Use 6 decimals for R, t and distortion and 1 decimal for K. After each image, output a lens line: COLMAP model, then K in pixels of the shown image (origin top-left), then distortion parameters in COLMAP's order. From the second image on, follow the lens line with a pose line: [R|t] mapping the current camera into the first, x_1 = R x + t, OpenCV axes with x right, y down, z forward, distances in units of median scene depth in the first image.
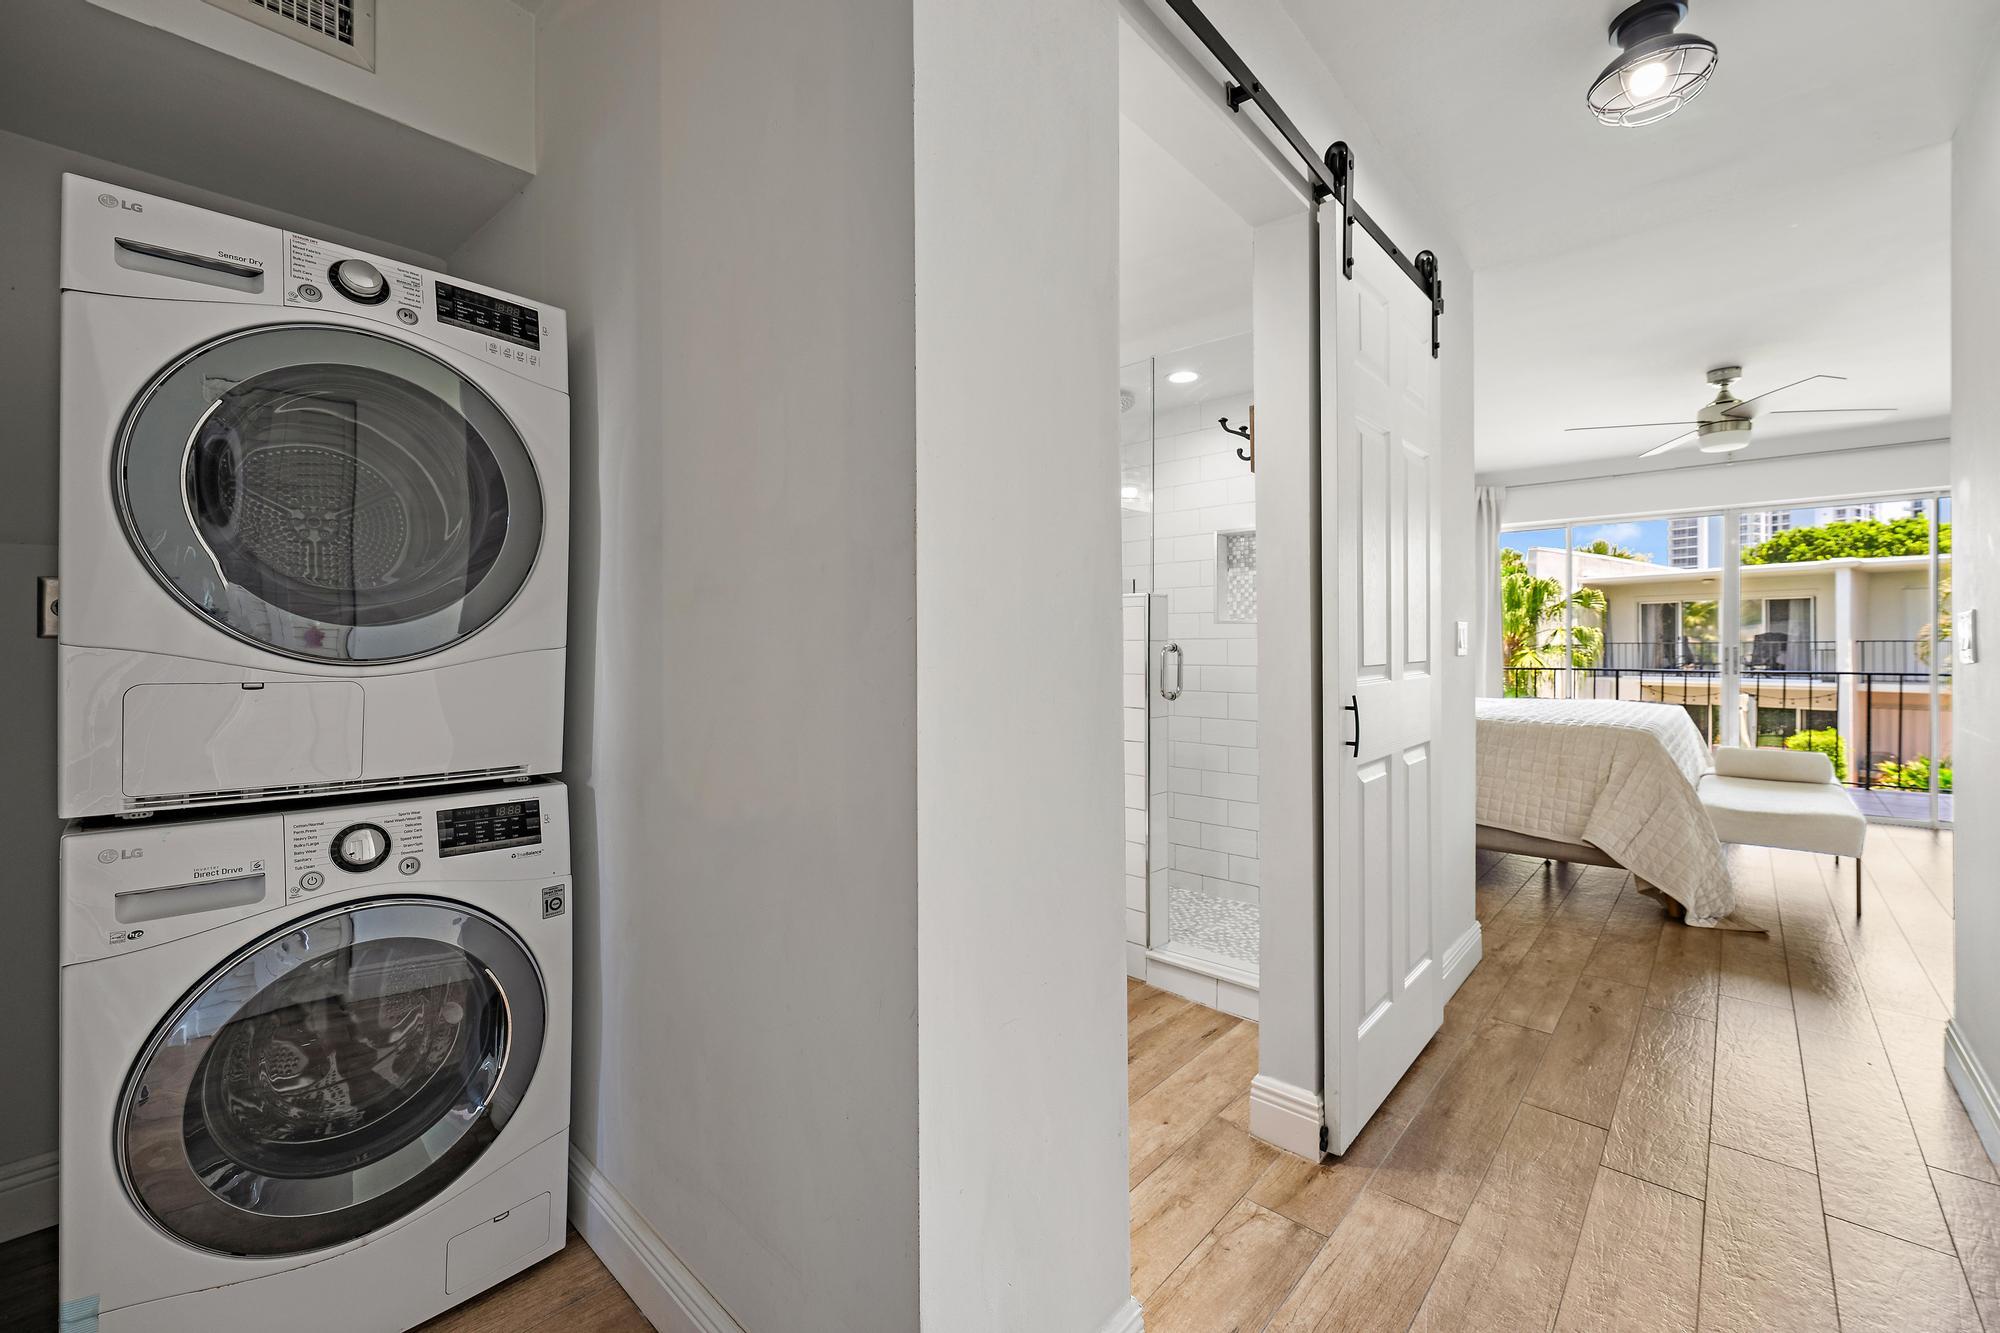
lens RADIAL K [[815.7, 0, 996.4], [0, 815.7, 655.5], [0, 0, 1]] dist [-0.002937, -0.000318]
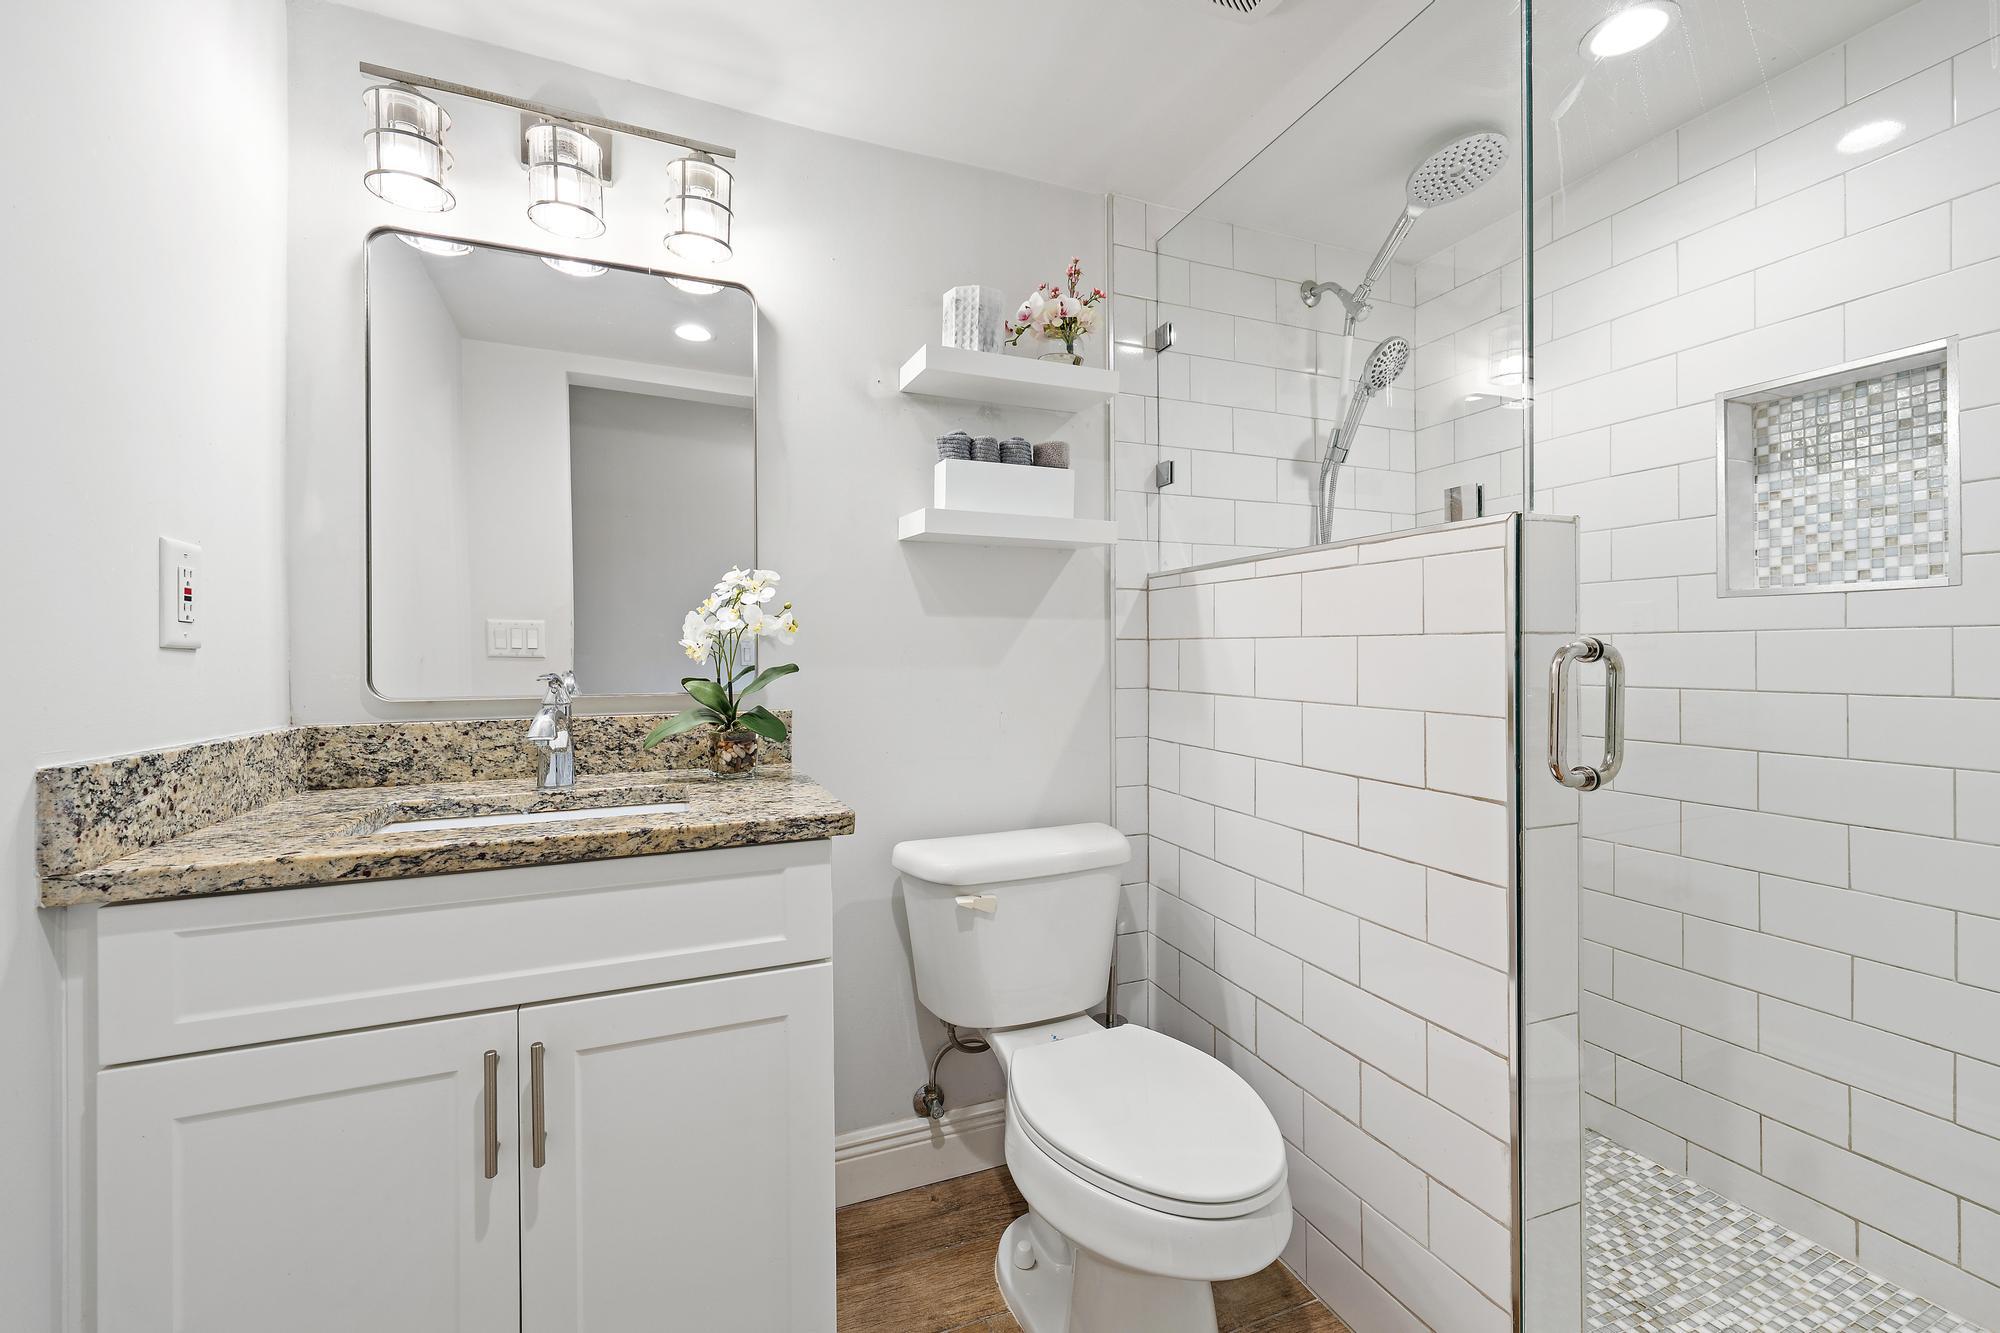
lens RADIAL K [[815.7, 0, 1002.3], [0, 815.7, 662.3], [0, 0, 1]] dist [-0.002937, -0.000318]
pose [[0.902109, -0.002979, -0.431498, 0.128634], [0.001345, 0.999991, -0.004091, -0.002211], [0.431506, 0.003110, 0.902105, 0.523419]]
